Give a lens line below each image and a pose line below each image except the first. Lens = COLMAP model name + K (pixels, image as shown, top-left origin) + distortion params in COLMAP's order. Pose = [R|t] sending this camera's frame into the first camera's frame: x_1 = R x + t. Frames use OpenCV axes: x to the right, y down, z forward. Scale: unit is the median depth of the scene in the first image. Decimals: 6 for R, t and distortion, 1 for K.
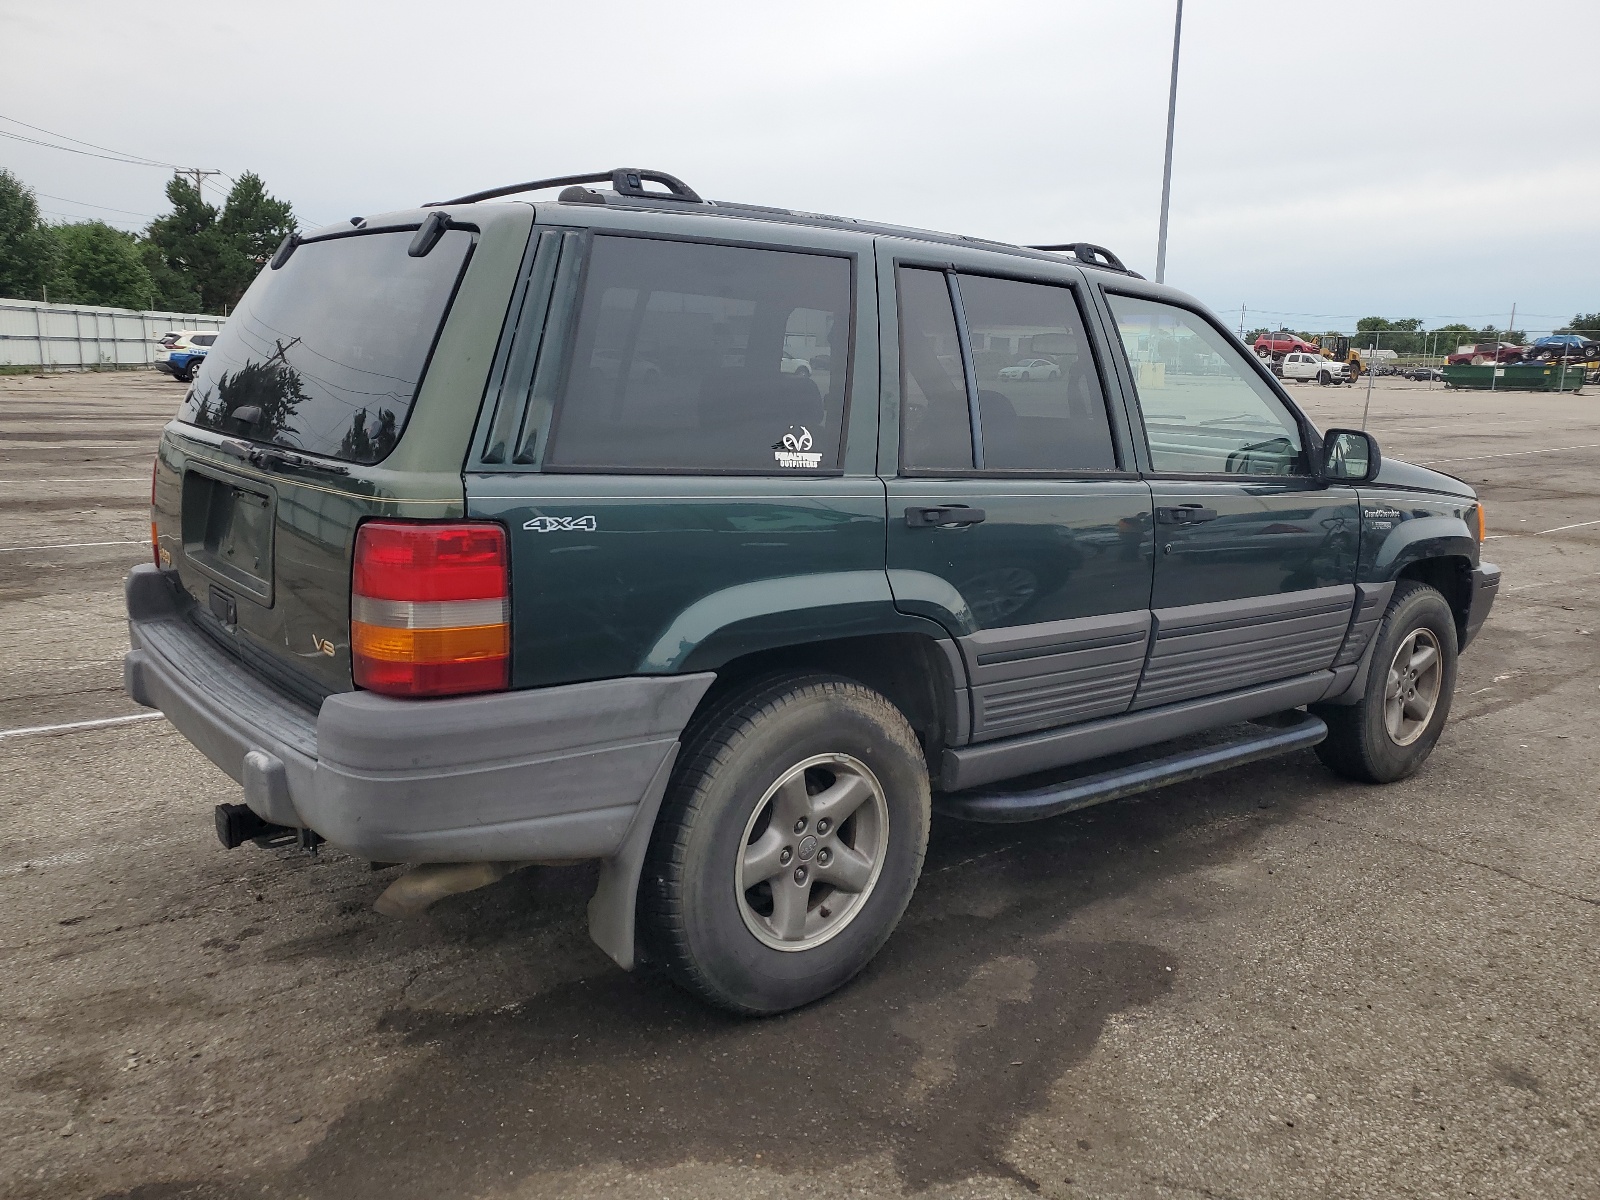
lens RADIAL K [[1238.6, 0, 837.3], [0, 1238.6, 594.3], [0, 0, 1]] dist [0.007176, -0.000634]
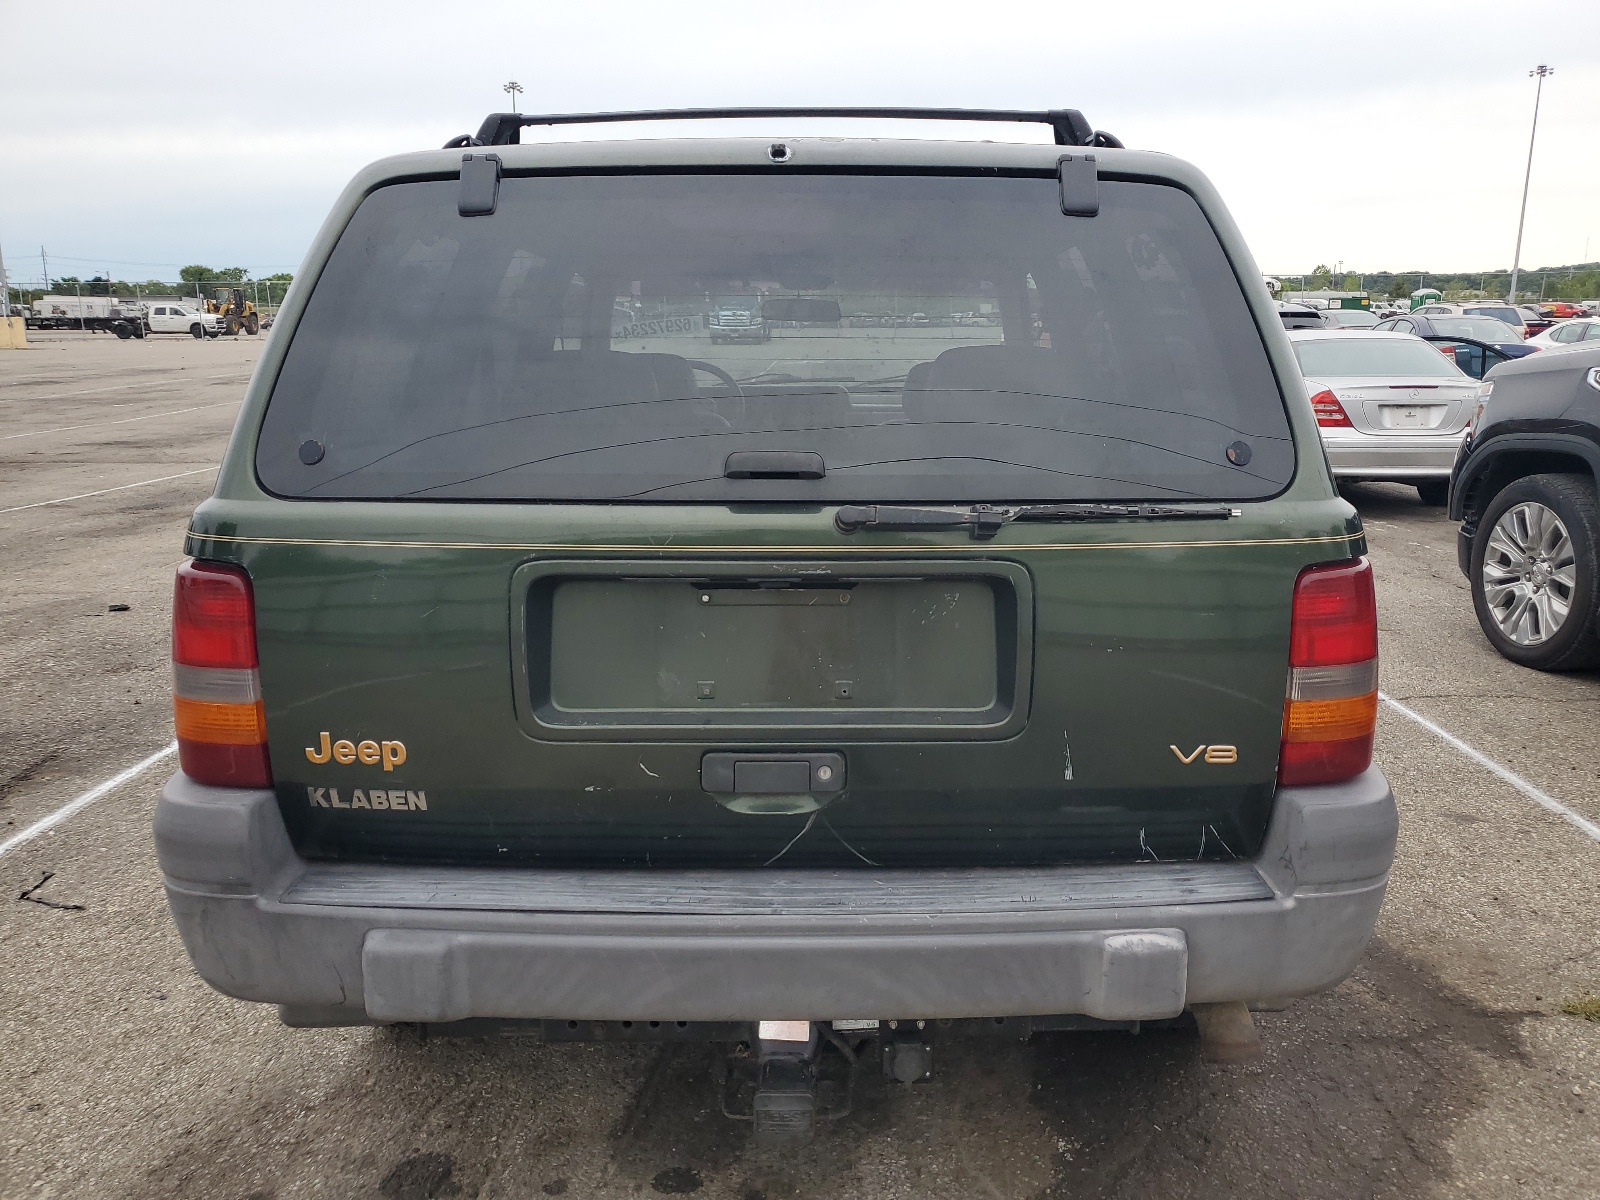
lens RADIAL K [[1228.3, 0, 804.7], [0, 1228.3, 605.0], [0, 0, 1]] dist [0.013291, 0.004582]
pose [[0.651161, -0.197483, 0.732796, -0.639411], [0.161686, 0.979484, 0.120290, -0.100220], [-0.741517, 0.040154, 0.669731, 0.405825]]
